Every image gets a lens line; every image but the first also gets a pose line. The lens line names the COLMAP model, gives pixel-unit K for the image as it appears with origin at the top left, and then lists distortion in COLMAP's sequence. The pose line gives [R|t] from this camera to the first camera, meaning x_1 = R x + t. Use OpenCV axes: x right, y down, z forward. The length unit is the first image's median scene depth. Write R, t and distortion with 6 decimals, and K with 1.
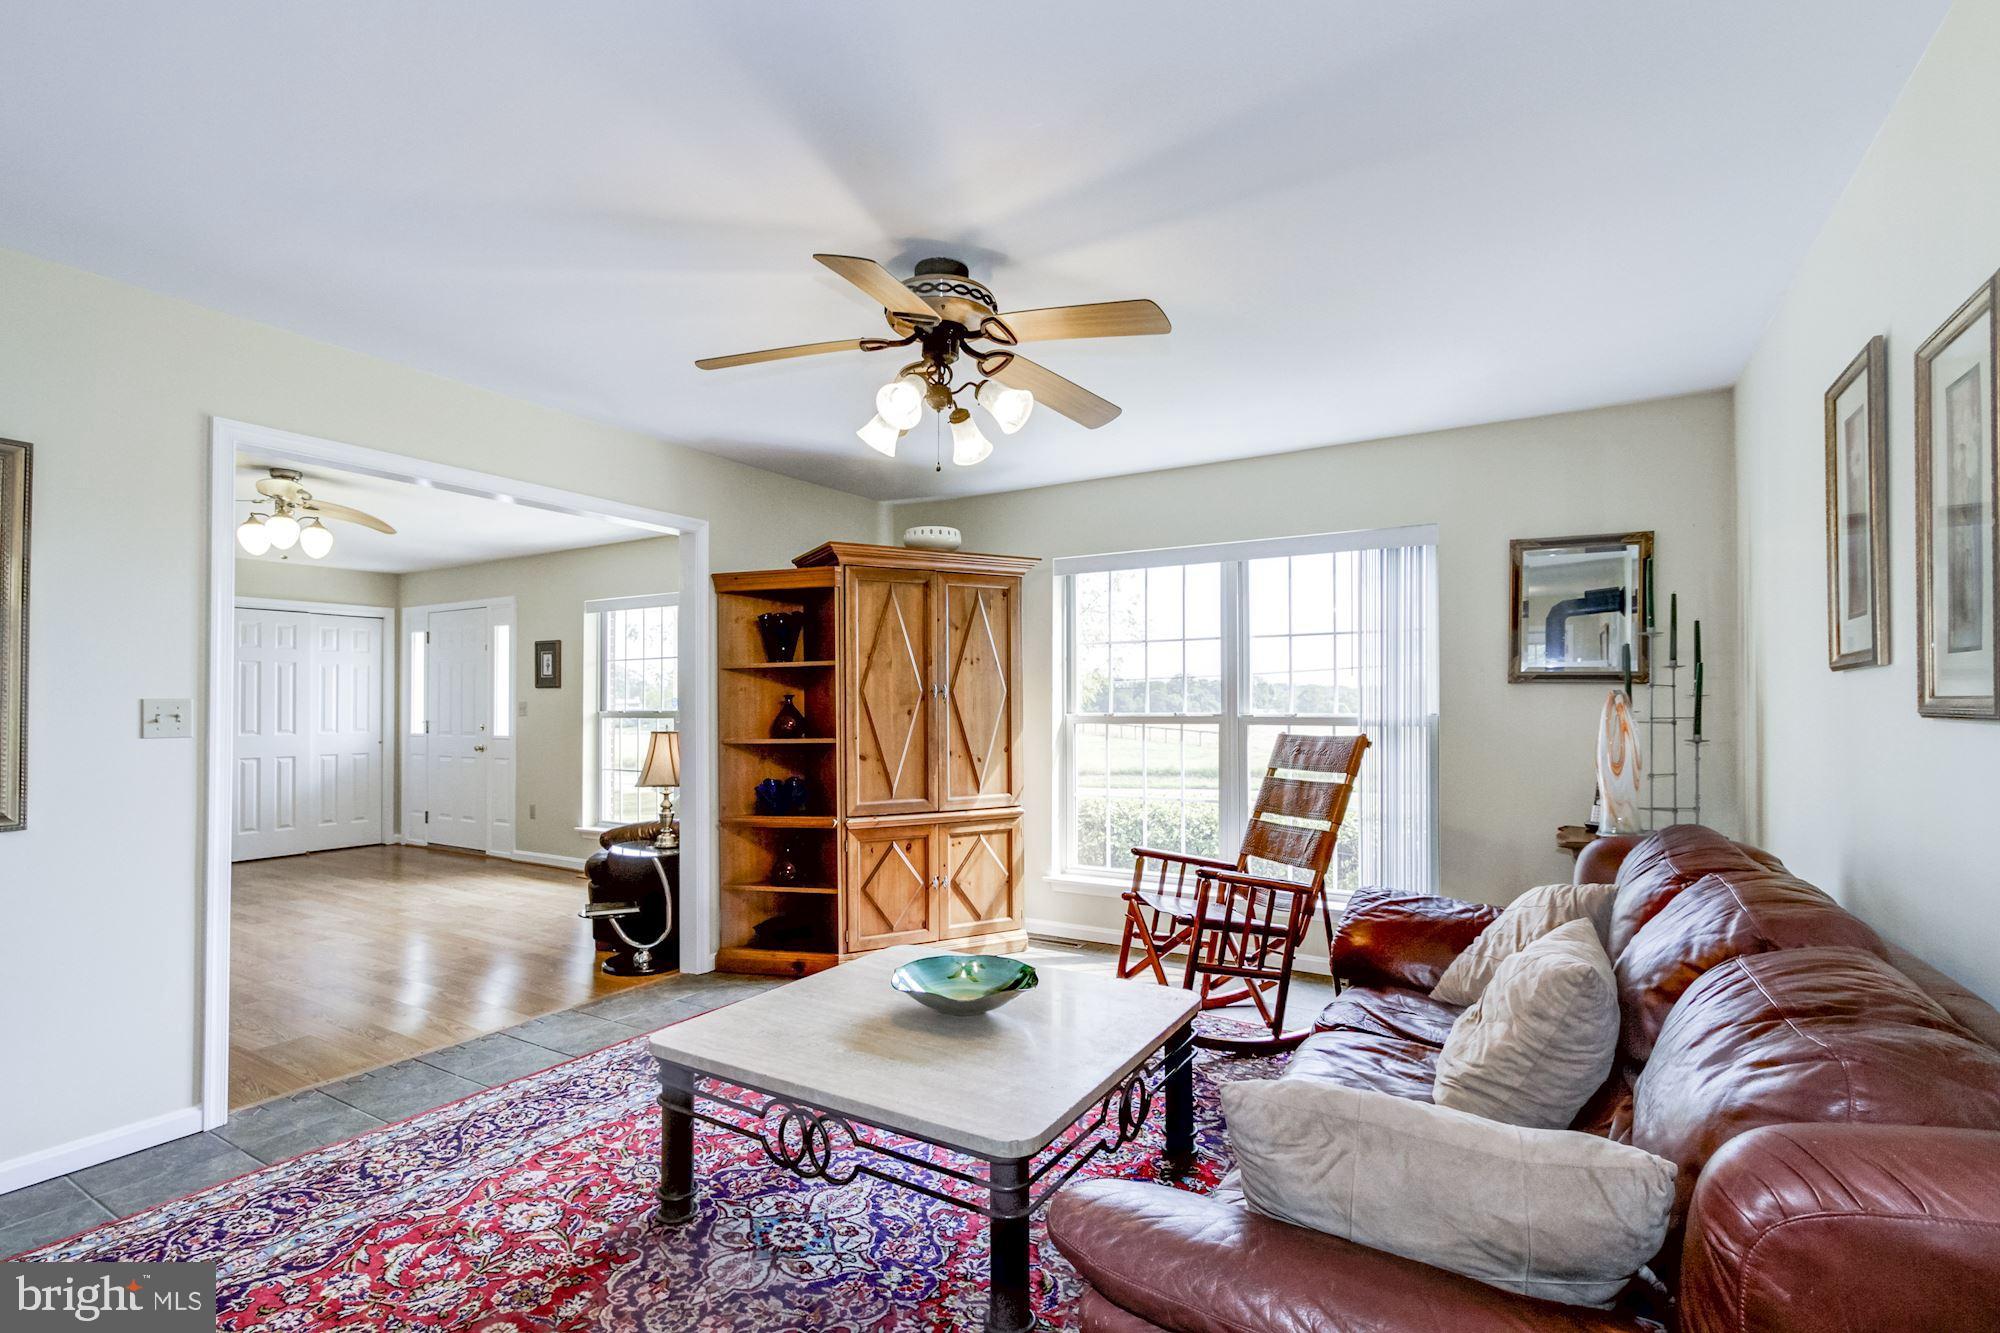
lens RADIAL K [[933.9, 0, 990.1], [0, 933.9, 700.5], [0, 0, 1]] dist [-0.001837, 0.000277]
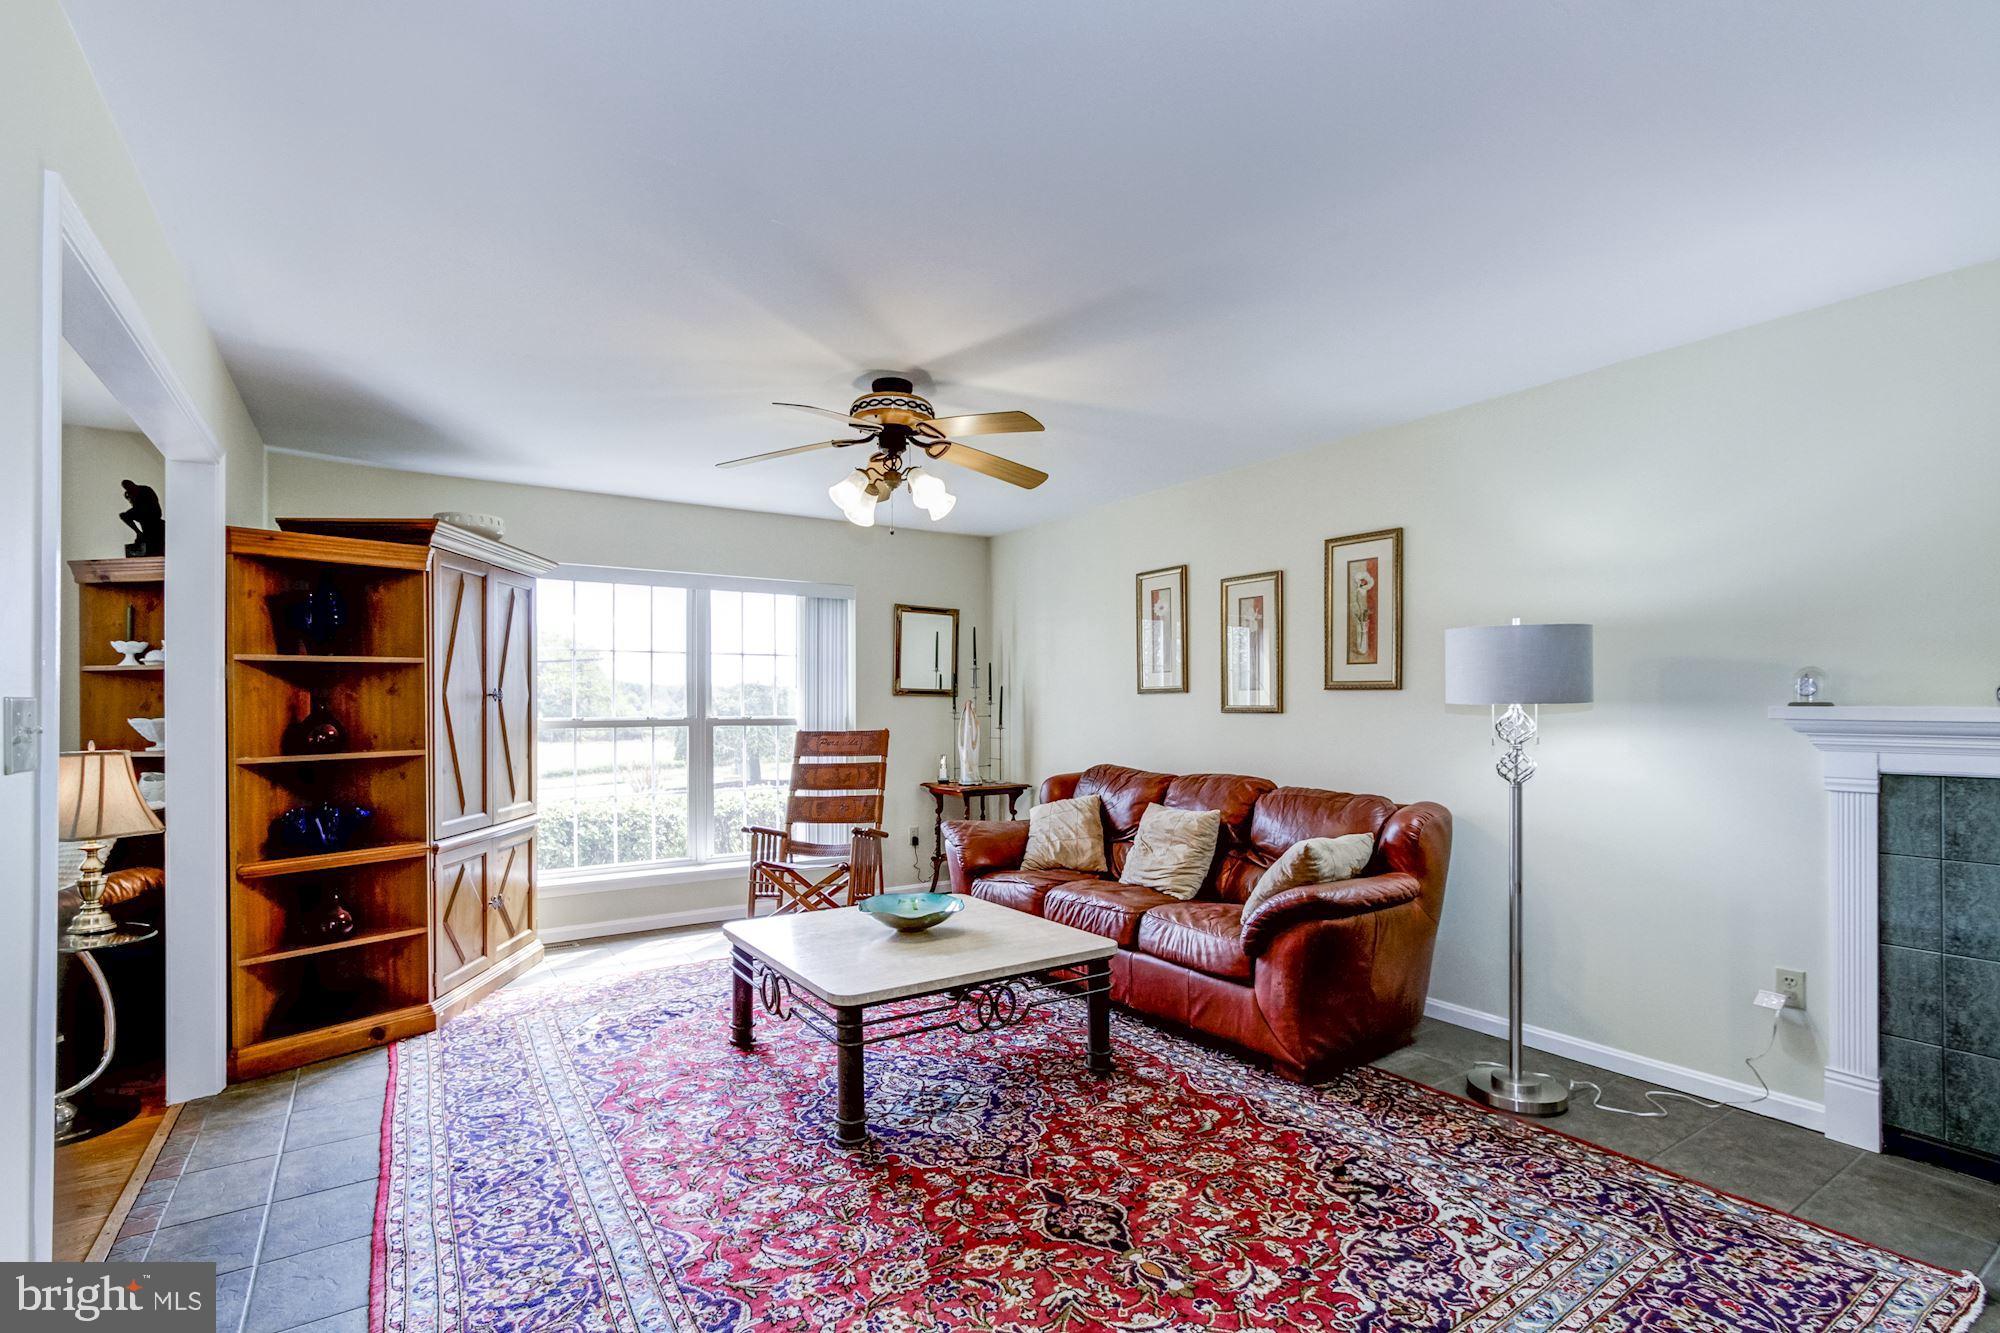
lens RADIAL K [[920.8, 0, 989.1], [0, 920.8, 704.4], [0, 0, 1]] dist [-0.000259, 0.000457]
pose [[0.423221, 0.003897, 0.906018, -0.856173], [-0.000910, 0.999992, -0.003876, 0.002910], [-0.906026, 0.000816, 0.423222, 0.223720]]
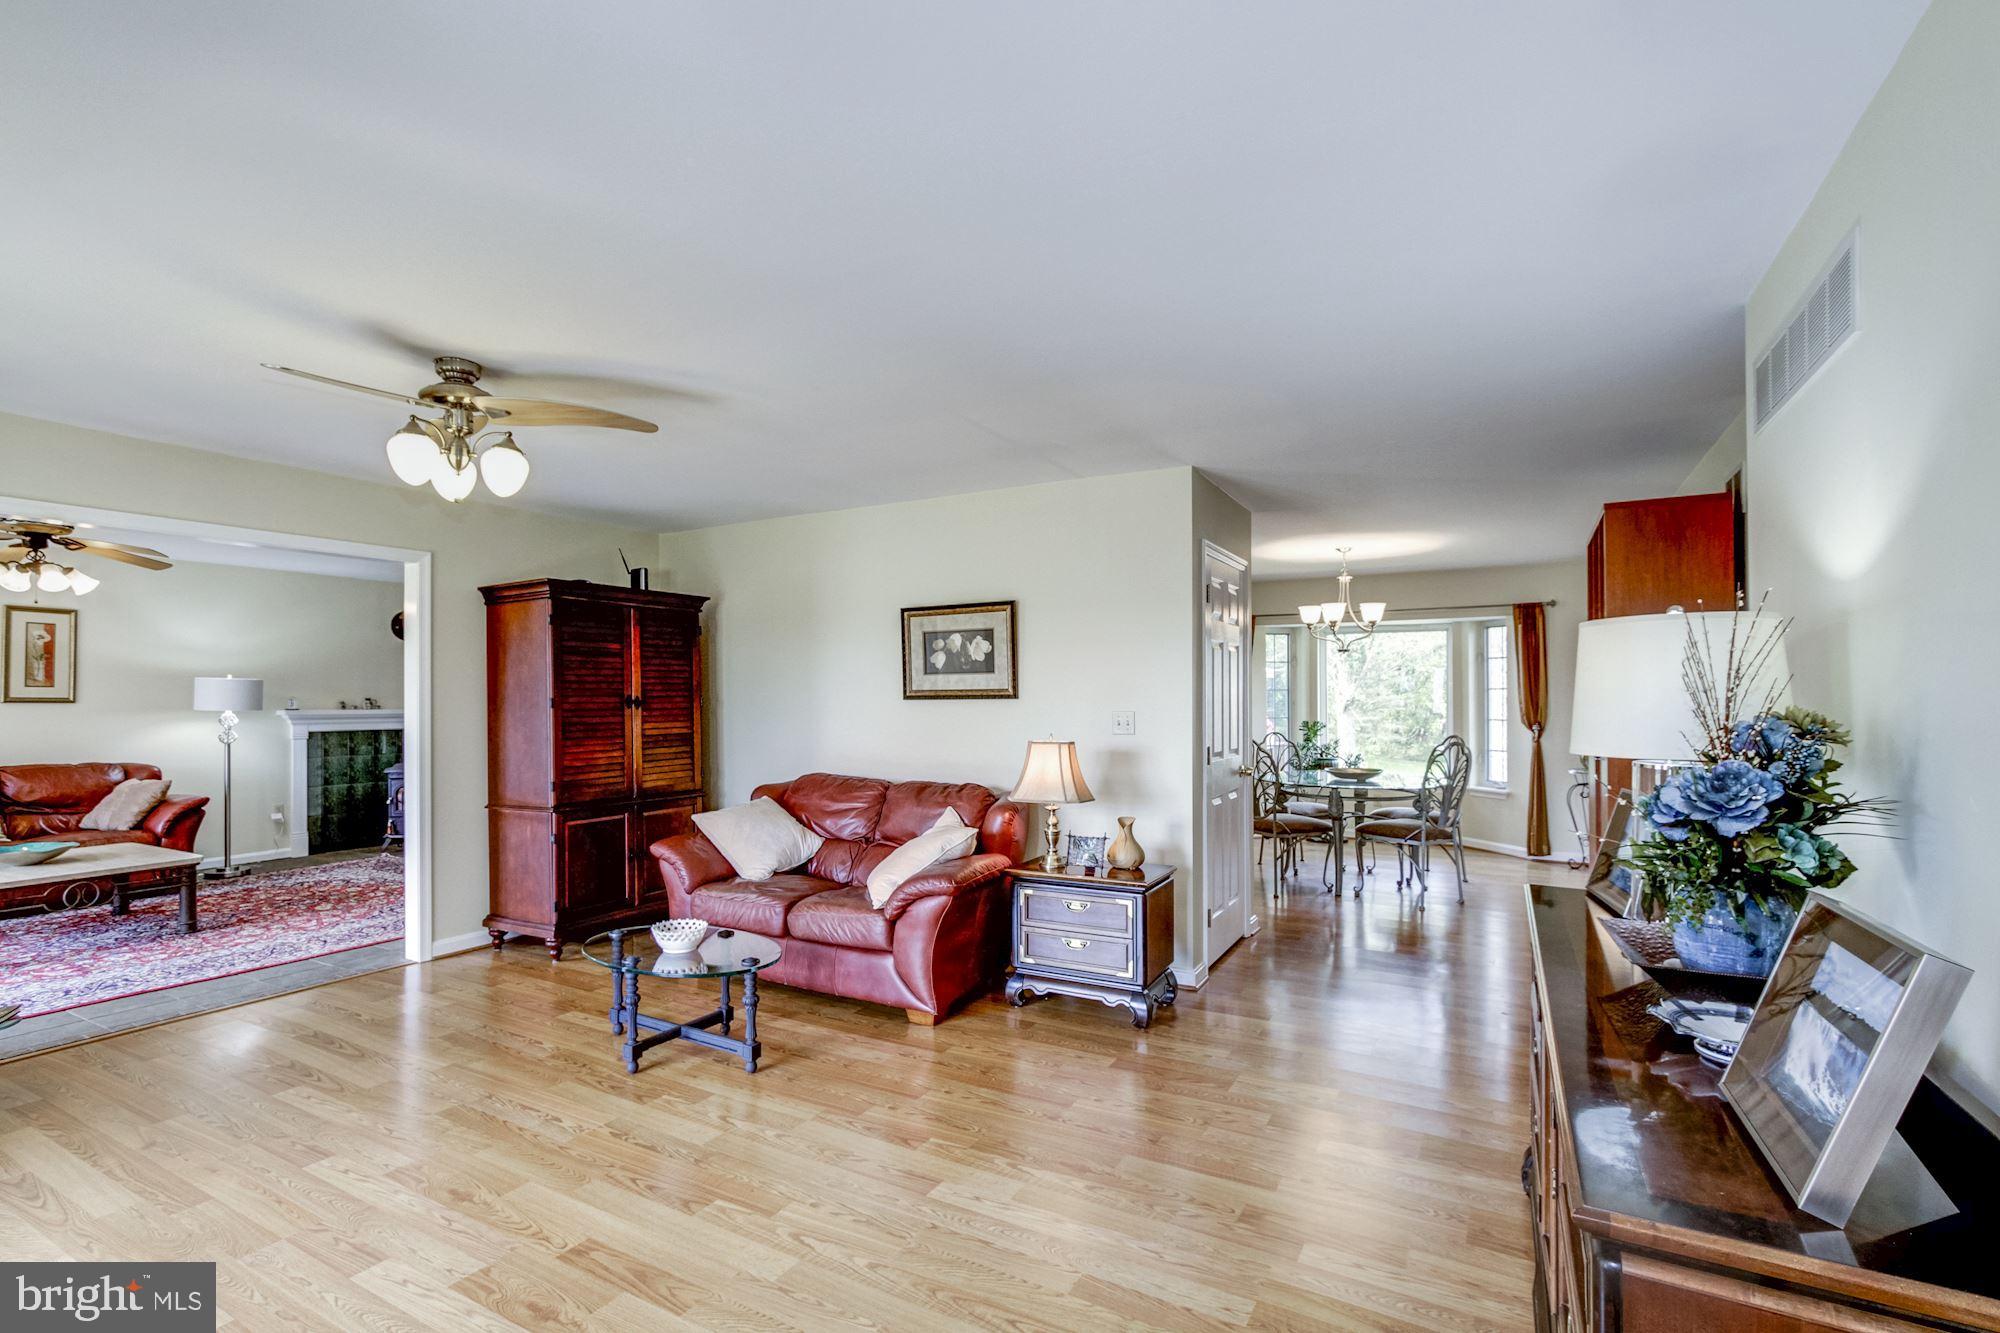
lens RADIAL K [[913.3, 0, 991.0], [0, 913.3, 694.5], [0, 0, 1]] dist [-0.003572, 0.001076]
pose [[-0.999242, 0.004874, -0.038626, -1.479589], [0.005068, 0.999975, -0.004911, -0.017500], [0.038601, -0.005103, -0.999242, 2.197679]]
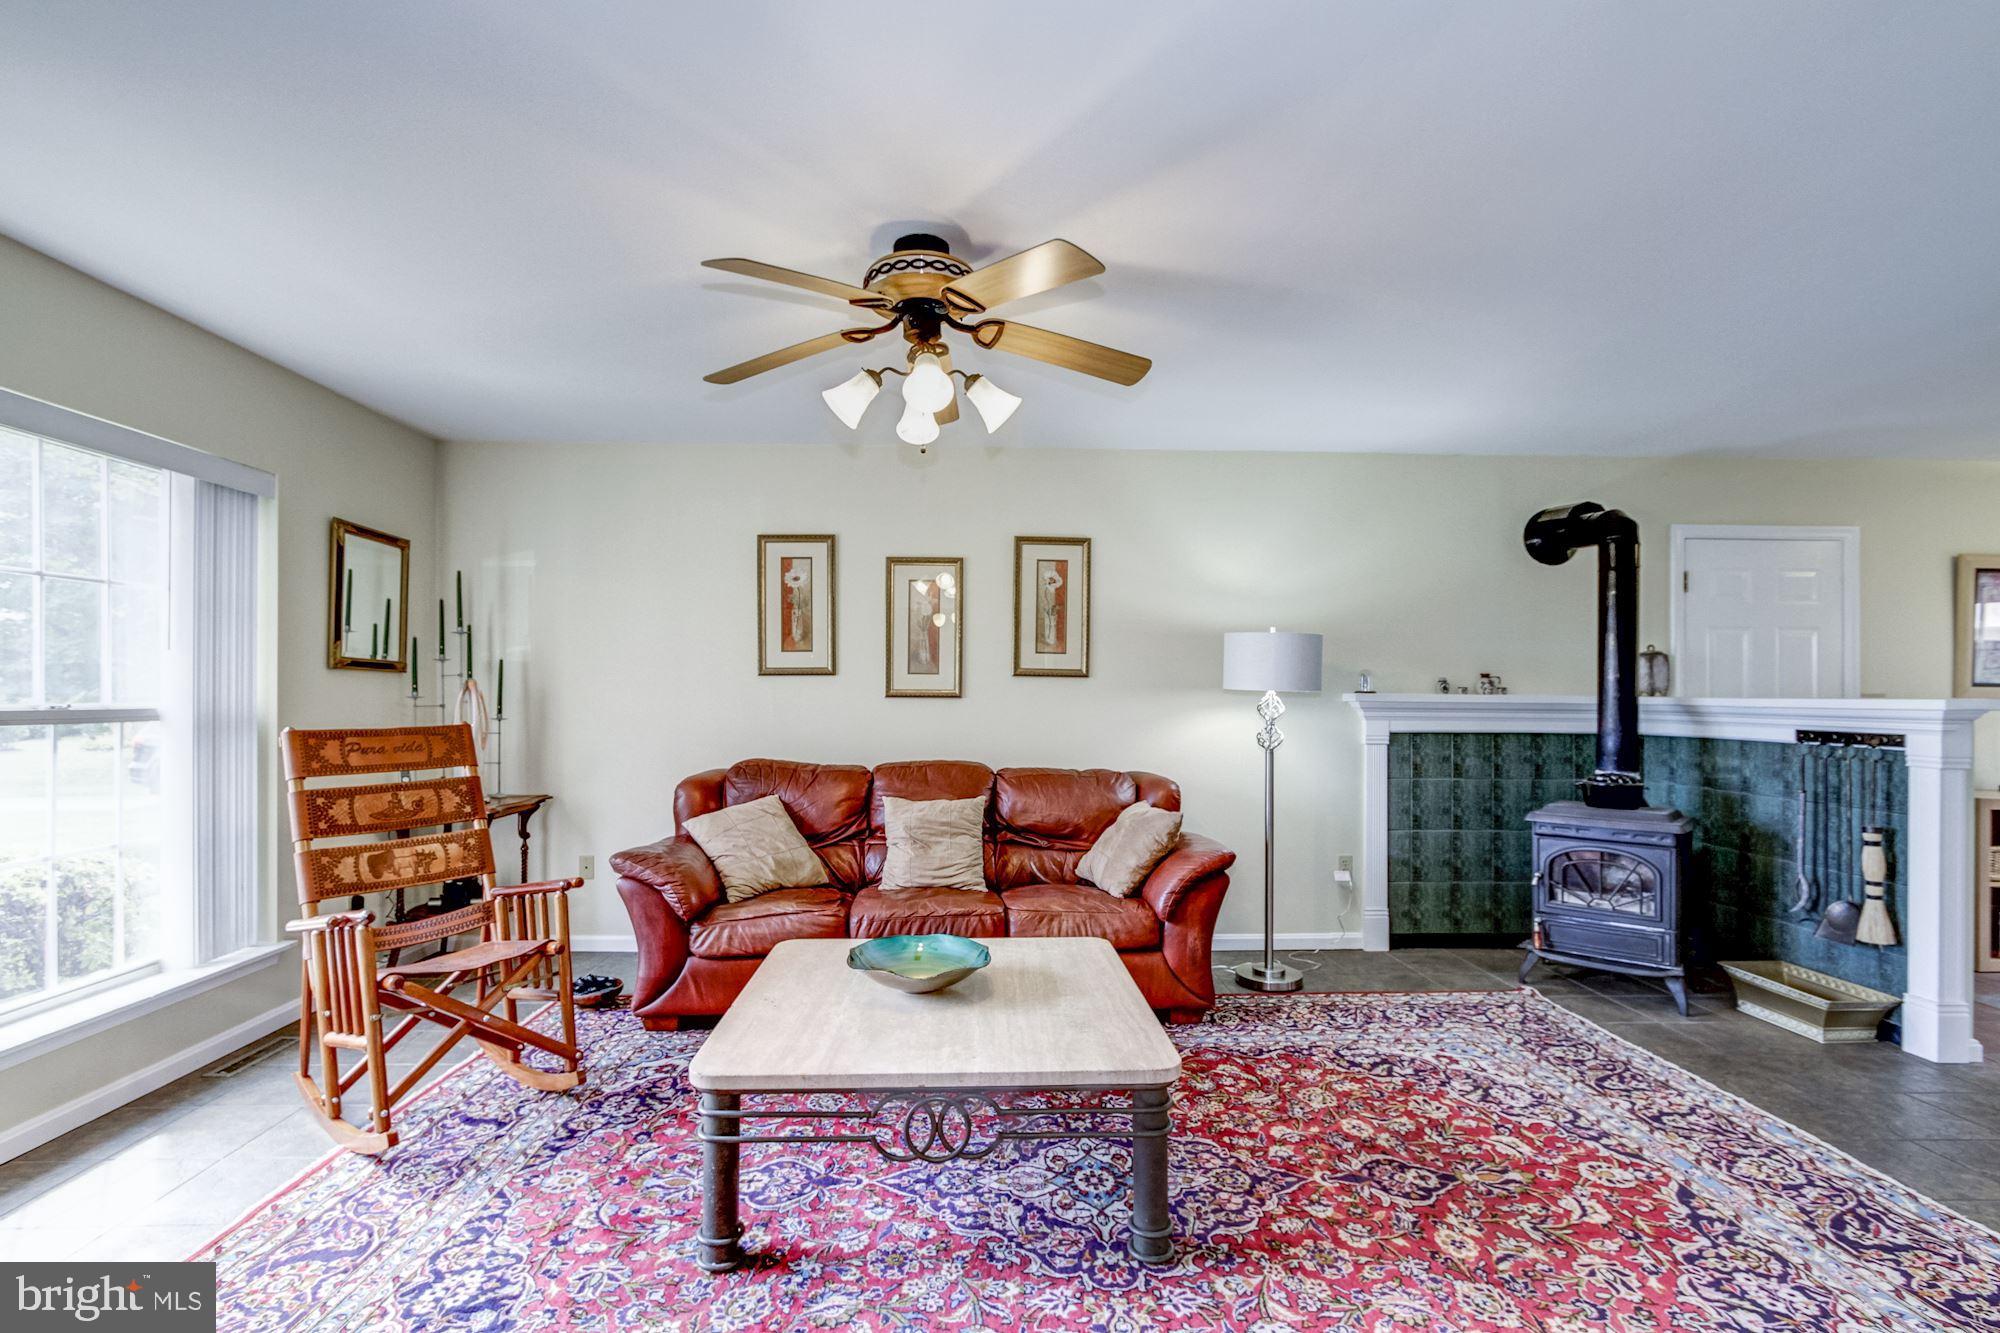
lens RADIAL K [[913.3, 0, 991.0], [0, 913.3, 694.5], [0, 0, 1]] dist [-0.003572, 0.001076]
pose [[-0.549233, -0.000889, 0.835669, -0.640844], [-0.004902, 0.999986, -0.002158, 0.007836], [-0.835655, -0.005282, -0.549230, 1.048117]]
